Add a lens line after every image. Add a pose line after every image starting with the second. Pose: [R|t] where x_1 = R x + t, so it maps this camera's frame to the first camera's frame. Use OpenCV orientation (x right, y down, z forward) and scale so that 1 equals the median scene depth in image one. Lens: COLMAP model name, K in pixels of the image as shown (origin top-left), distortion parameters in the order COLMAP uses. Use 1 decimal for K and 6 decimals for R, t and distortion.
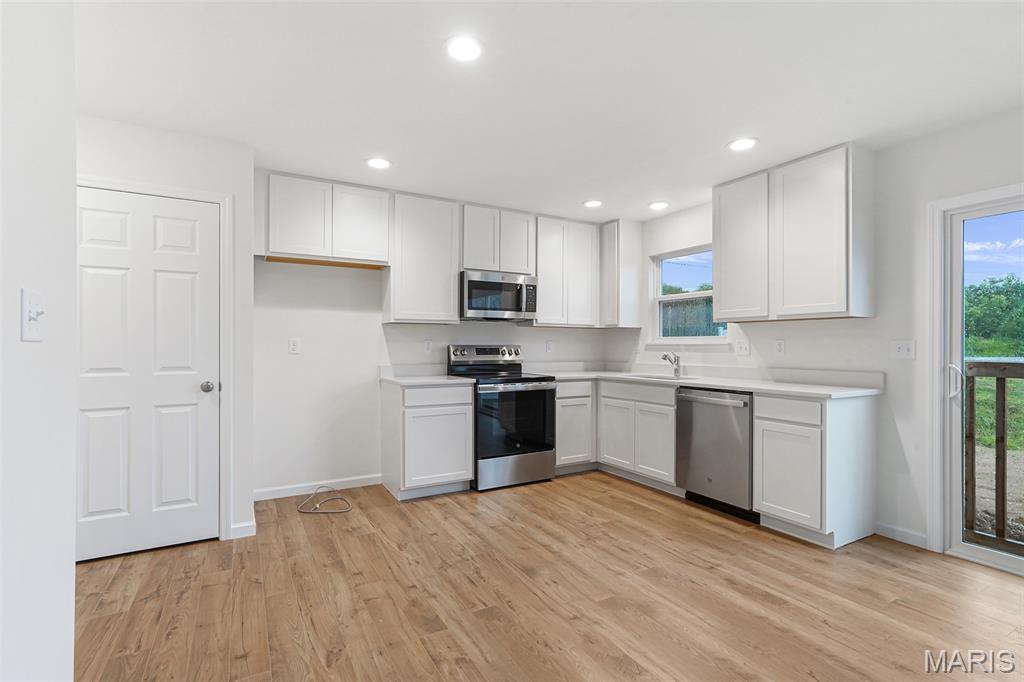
lens RADIAL K [[480.4, 0, 503.8], [0, 480.4, 344.1], [0, 0, 1]] dist [-0.010874, 0.011545]
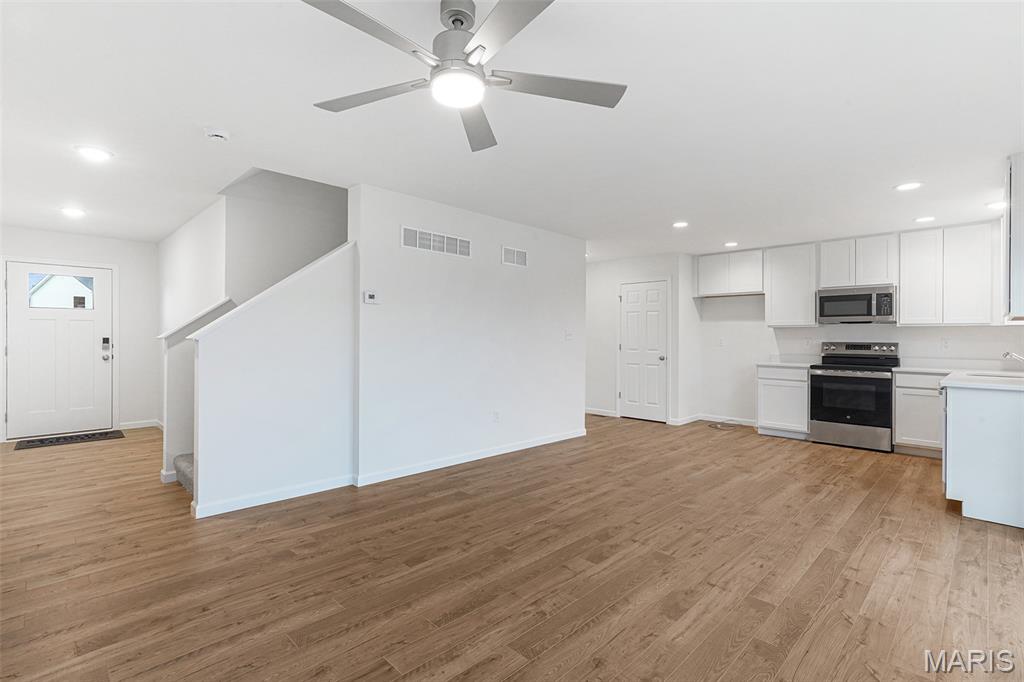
lens RADIAL K [[480.4, 0, 508.7], [0, 480.4, 340.4], [0, 0, 1]] dist [-0.010874, 0.011545]
pose [[0.277660, 0.003030, -0.960675, 1.160428], [-0.008973, 0.999960, 0.000560, 0.004684], [0.960637, 0.008465, 0.277676, -0.311218]]
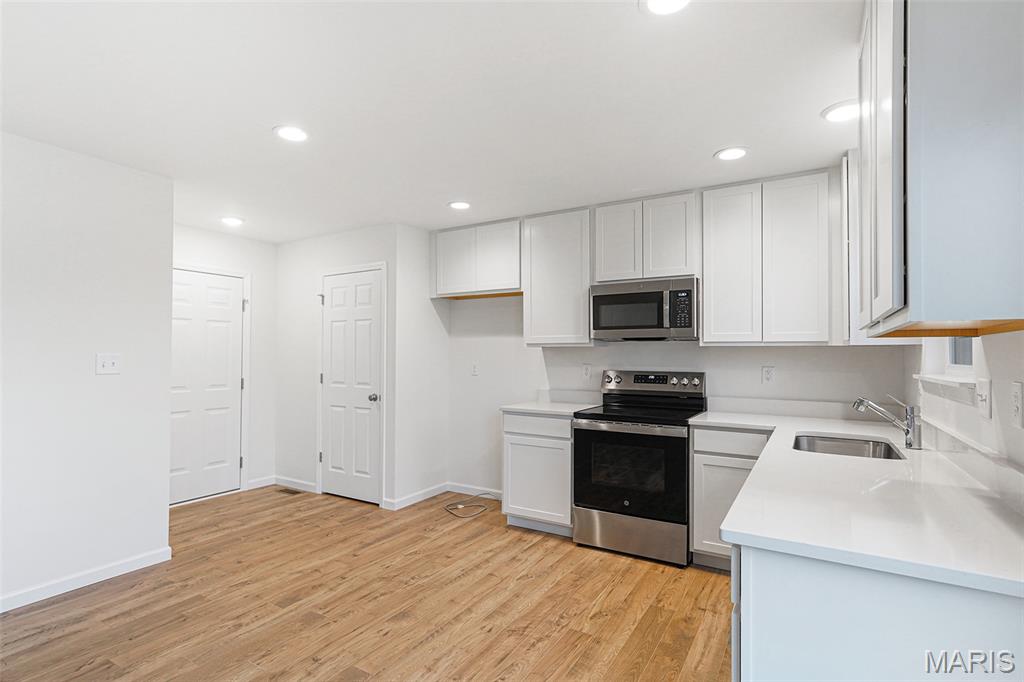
lens RADIAL K [[480.4, 0, 509.3], [0, 480.4, 363.5], [0, 0, 1]] dist [-0.010874, 0.011545]
pose [[0.504877, 0.002322, -0.863188, 0.663506], [-0.009004, 0.999956, -0.002576, -0.010393], [0.863145, 0.009072, 0.504875, 0.492083]]
